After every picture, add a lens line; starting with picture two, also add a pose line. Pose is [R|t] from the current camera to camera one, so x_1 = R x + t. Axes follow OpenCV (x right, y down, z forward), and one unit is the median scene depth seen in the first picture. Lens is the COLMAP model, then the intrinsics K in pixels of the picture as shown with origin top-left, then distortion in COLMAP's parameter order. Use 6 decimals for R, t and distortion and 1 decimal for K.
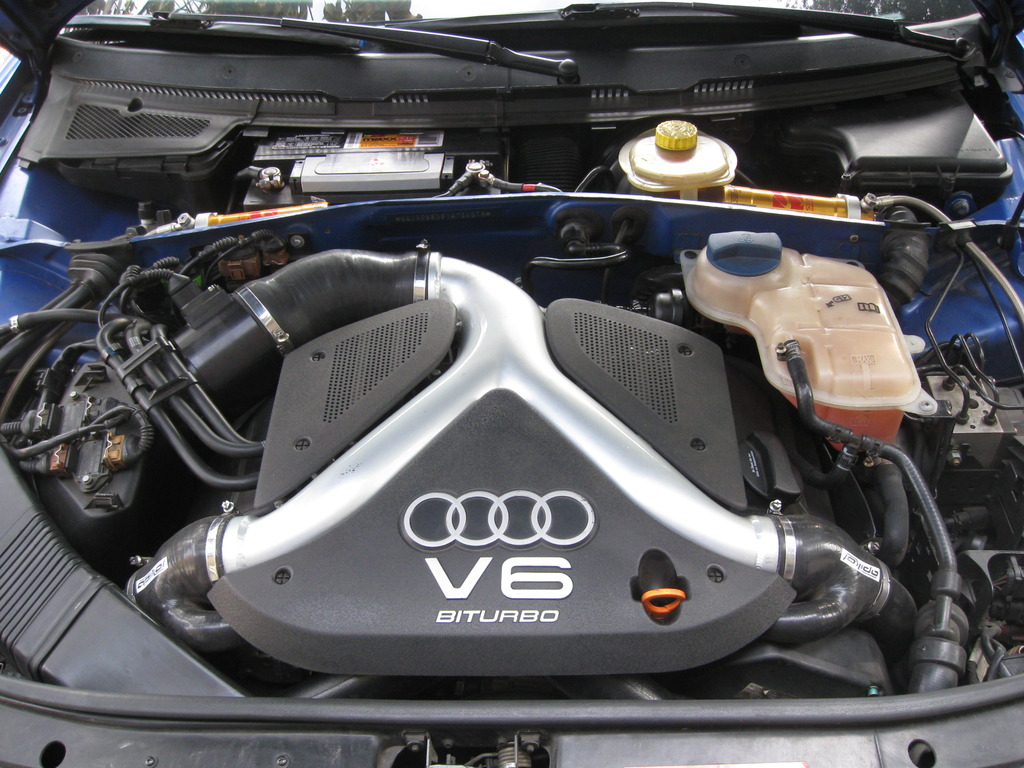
lens RADIAL K [[1048.0, 0, 512.0], [0, 1048.0, 384.0], [0, 0, 1]] dist [-0.198352, 0.210062]
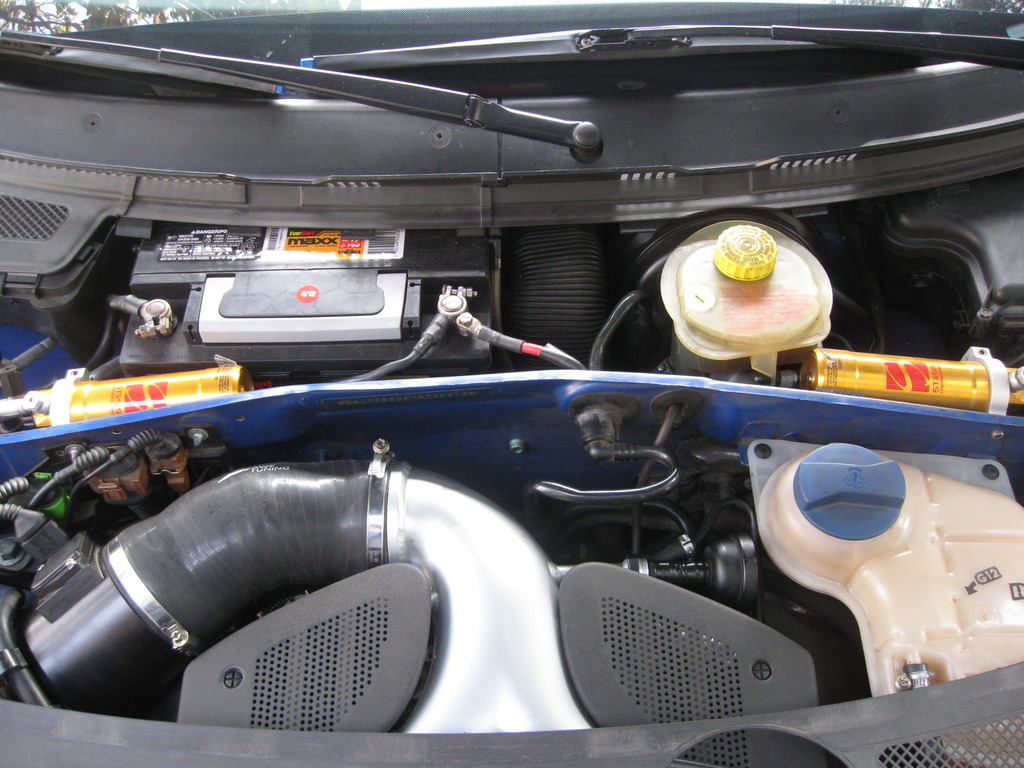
lens RADIAL K [[1048.0, 0, 512.0], [0, 1048.0, 384.0], [0, 0, 1]] dist [-0.198352, 0.210062]
pose [[0.999795, -0.010877, 0.017080, -0.008110], [0.006966, 0.976759, 0.214226, -0.303818], [-0.019013, -0.214063, 0.976635, 0.315802]]
